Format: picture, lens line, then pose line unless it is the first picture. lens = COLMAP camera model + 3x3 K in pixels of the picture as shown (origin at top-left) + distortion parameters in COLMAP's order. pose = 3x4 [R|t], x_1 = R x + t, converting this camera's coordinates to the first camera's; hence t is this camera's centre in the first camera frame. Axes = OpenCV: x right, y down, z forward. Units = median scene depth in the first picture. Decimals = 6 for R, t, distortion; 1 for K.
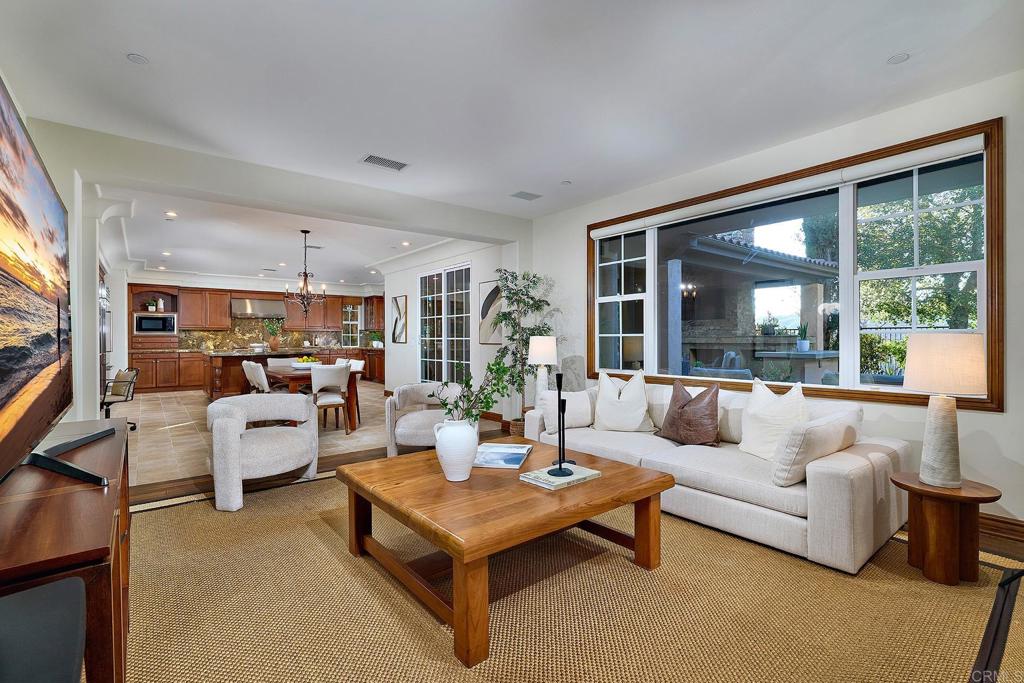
lens RADIAL K [[465.4, 0, 509.6], [0, 465.4, 342.5], [0, 0, 1]] dist [-0.000886, -0.000050]
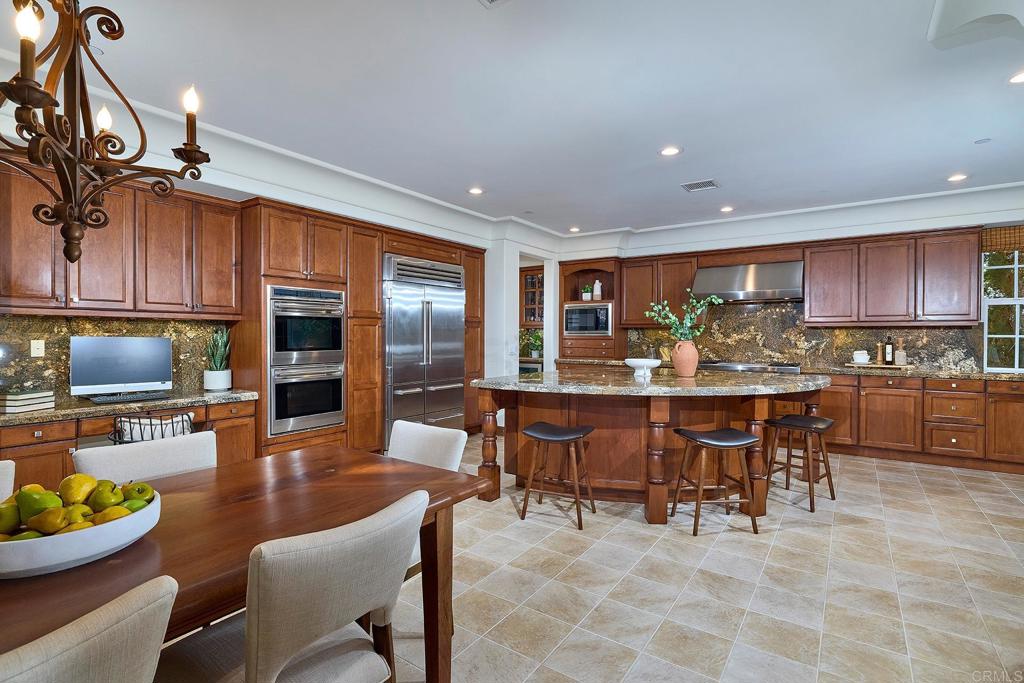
lens RADIAL K [[490.8, 0, 508.1], [0, 490.8, 339.4], [0, 0, 1]] dist [-0.003109, -0.000326]
pose [[0.277436, 0.015150, -0.960625, -0.112733], [-0.009310, 0.999871, 0.013080, -0.017370], [0.960699, 0.005314, 0.277541, 0.612199]]
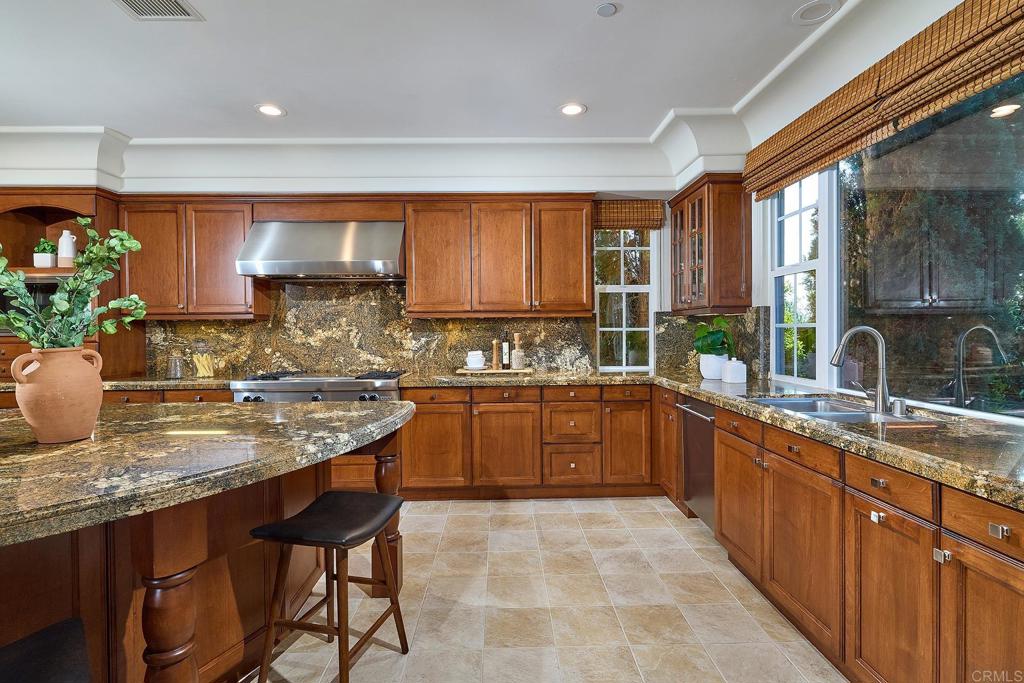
lens RADIAL K [[473.5, 0, 516.5], [0, 473.5, 336.0], [0, 0, 1]] dist [-0.004589, -0.000289]
pose [[0.797247, 0.004533, -0.603636, -0.244331], [0.001157, 0.999958, 0.009037, -0.017022], [0.603652, -0.007903, 0.797209, 0.816820]]
